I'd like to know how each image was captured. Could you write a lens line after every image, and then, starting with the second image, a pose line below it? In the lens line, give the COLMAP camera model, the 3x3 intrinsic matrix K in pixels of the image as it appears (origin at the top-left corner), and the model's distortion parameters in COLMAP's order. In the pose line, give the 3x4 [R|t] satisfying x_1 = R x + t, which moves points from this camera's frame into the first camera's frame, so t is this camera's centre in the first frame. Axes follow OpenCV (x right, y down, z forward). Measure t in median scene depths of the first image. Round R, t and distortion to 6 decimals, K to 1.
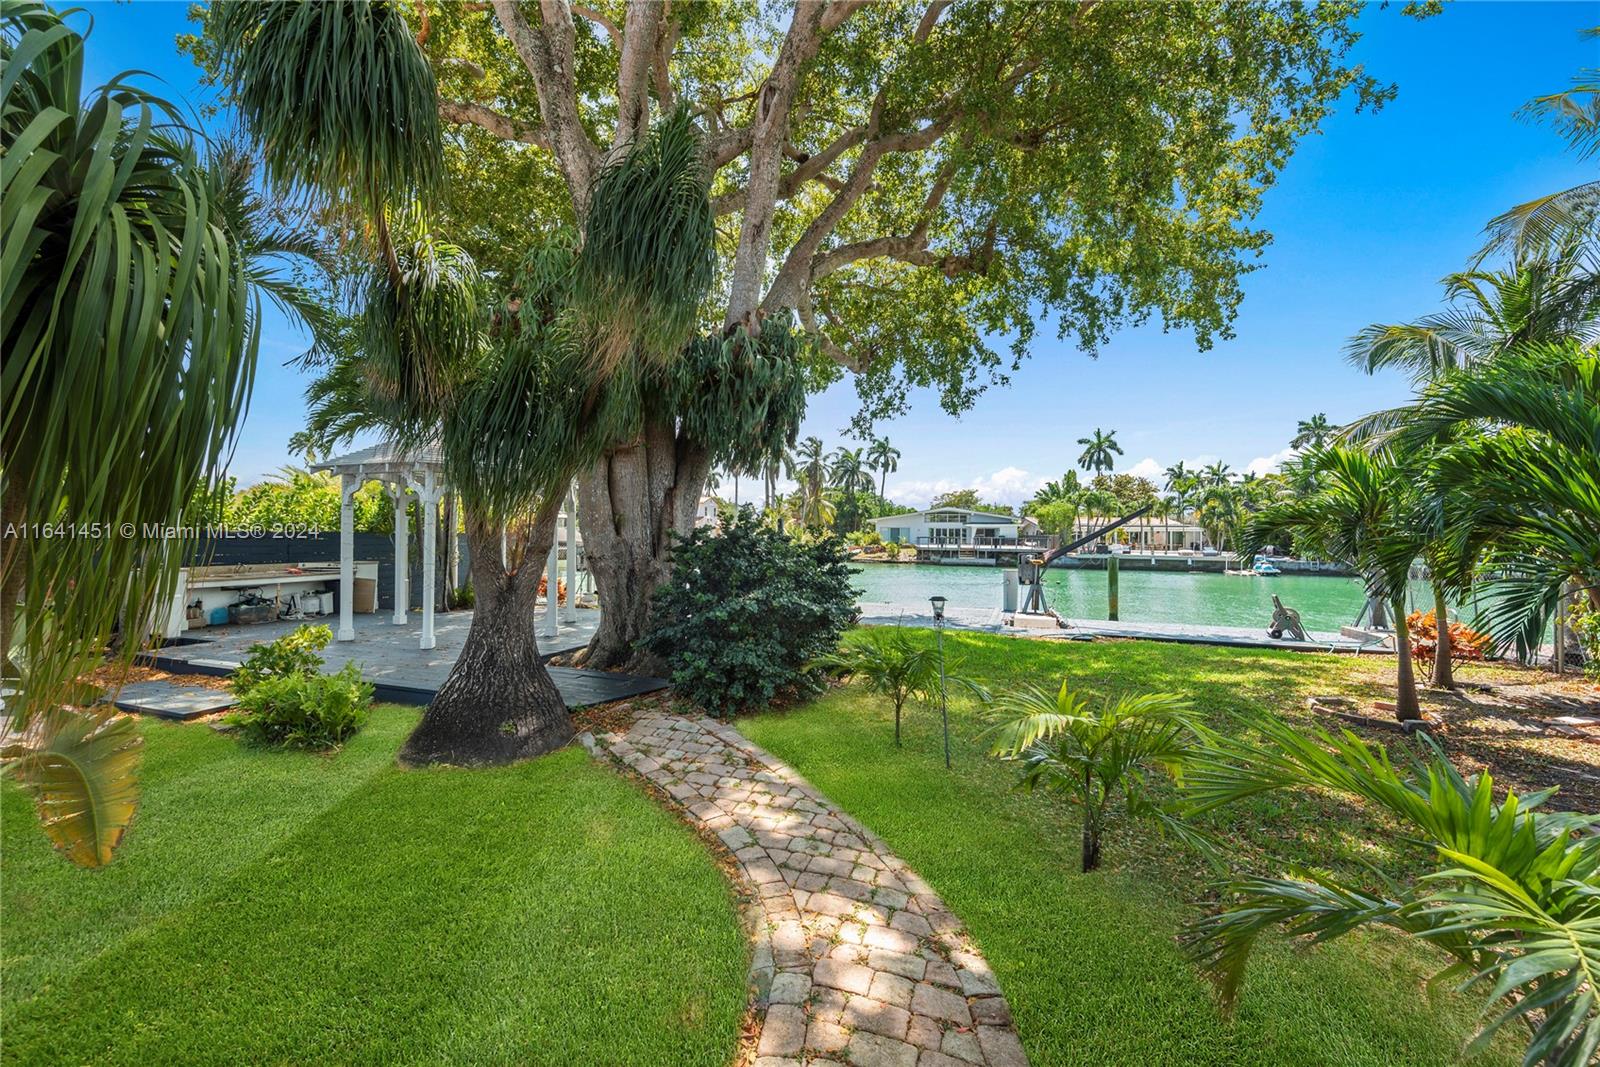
lens RADIAL K [[634.3, 0, 800.6], [0, 634.3, 531.1], [0, 0, 1]] dist [0.009467, -0.000251]
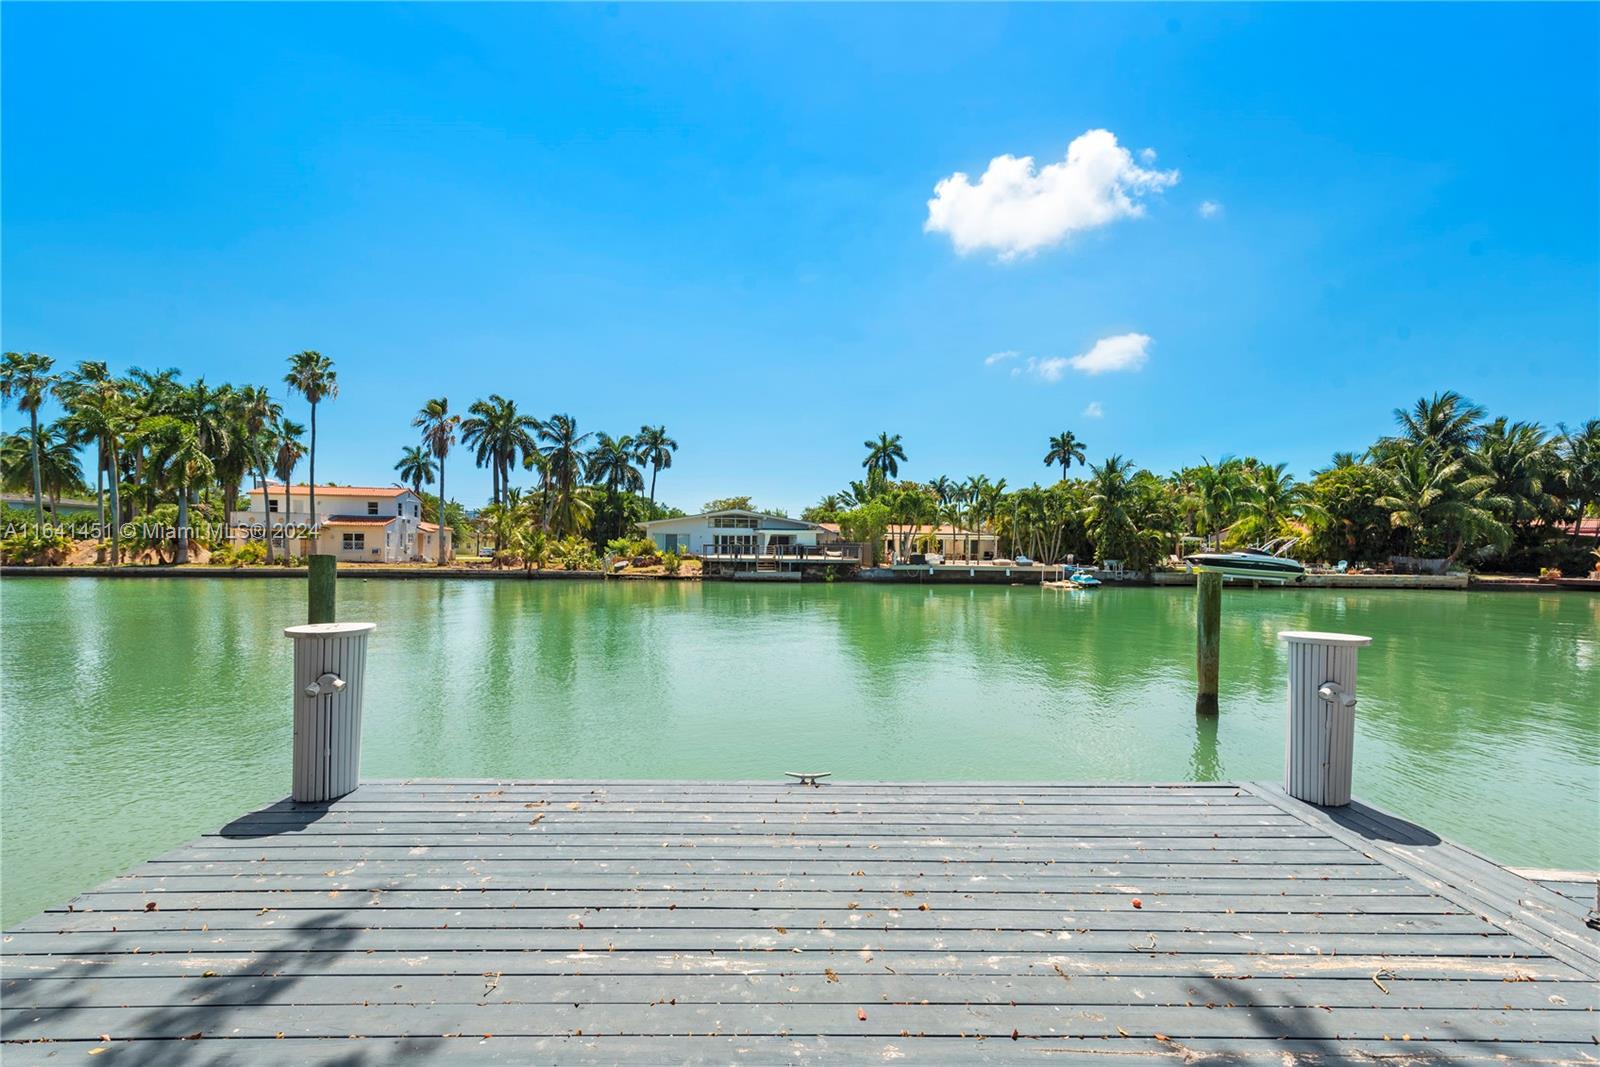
lens RADIAL K [[643.4, 0, 812.7], [0, 643.4, 551.6], [0, 0, 1]] dist [0.001646, -0.000115]
pose [[0.928204, -0.001864, 0.372068, 0.011726], [-0.004017, 0.999879, 0.015032, 0.003828], [-0.372051, -0.015447, 0.928084, 0.173745]]
